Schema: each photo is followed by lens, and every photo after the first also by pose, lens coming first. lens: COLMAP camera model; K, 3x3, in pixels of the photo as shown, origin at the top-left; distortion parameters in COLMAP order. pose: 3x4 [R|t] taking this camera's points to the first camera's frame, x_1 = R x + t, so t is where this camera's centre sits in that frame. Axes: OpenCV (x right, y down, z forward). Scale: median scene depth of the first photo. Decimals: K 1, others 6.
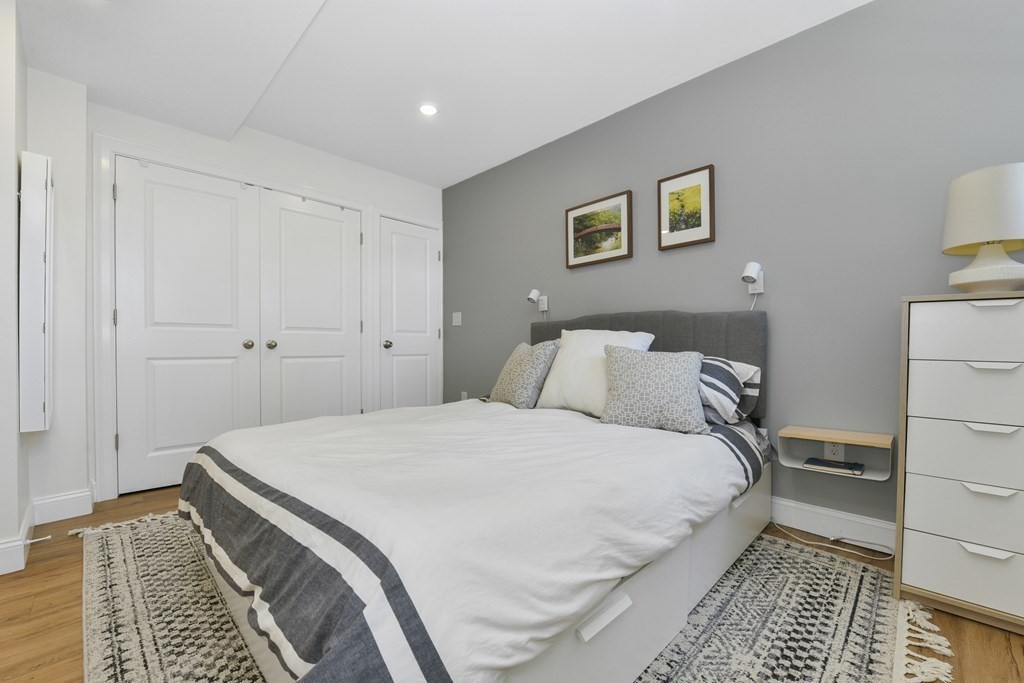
lens RADIAL K [[428.5, 0, 511.6], [0, 428.5, 346.5], [0, 0, 1]] dist [-0.011248, -0.000133]
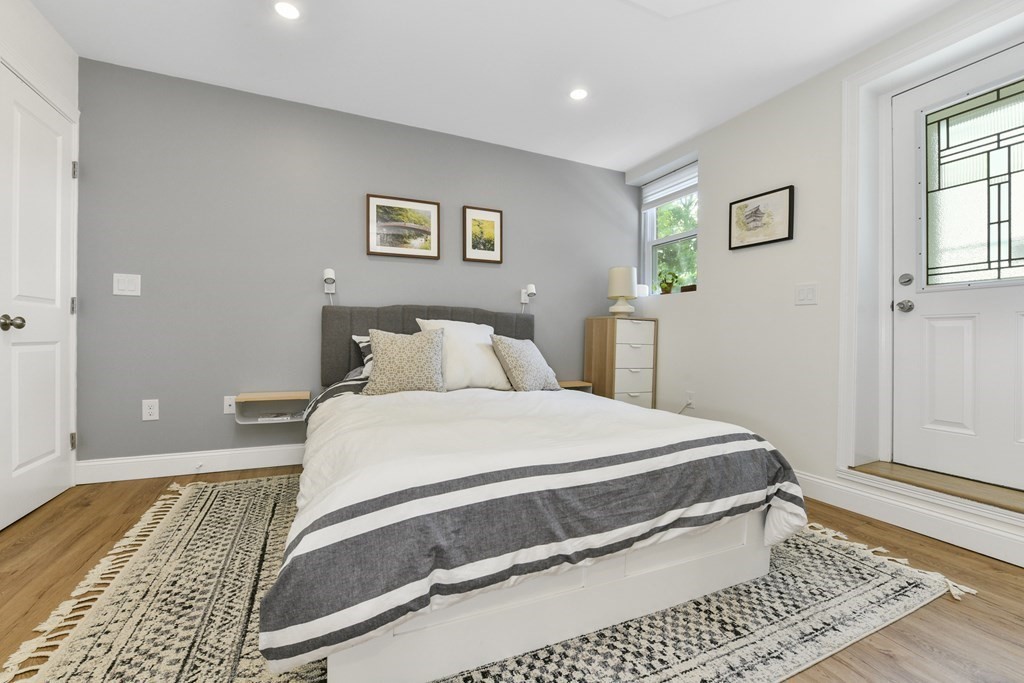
lens RADIAL K [[428.5, 0, 513.1], [0, 428.5, 339.0], [0, 0, 1]] dist [-0.011248, -0.000133]
pose [[0.350269, -0.002199, 0.936647, -0.810144], [-0.019372, 0.999766, 0.009591, -0.003280], [-0.936449, -0.021504, 0.350145, 0.404843]]
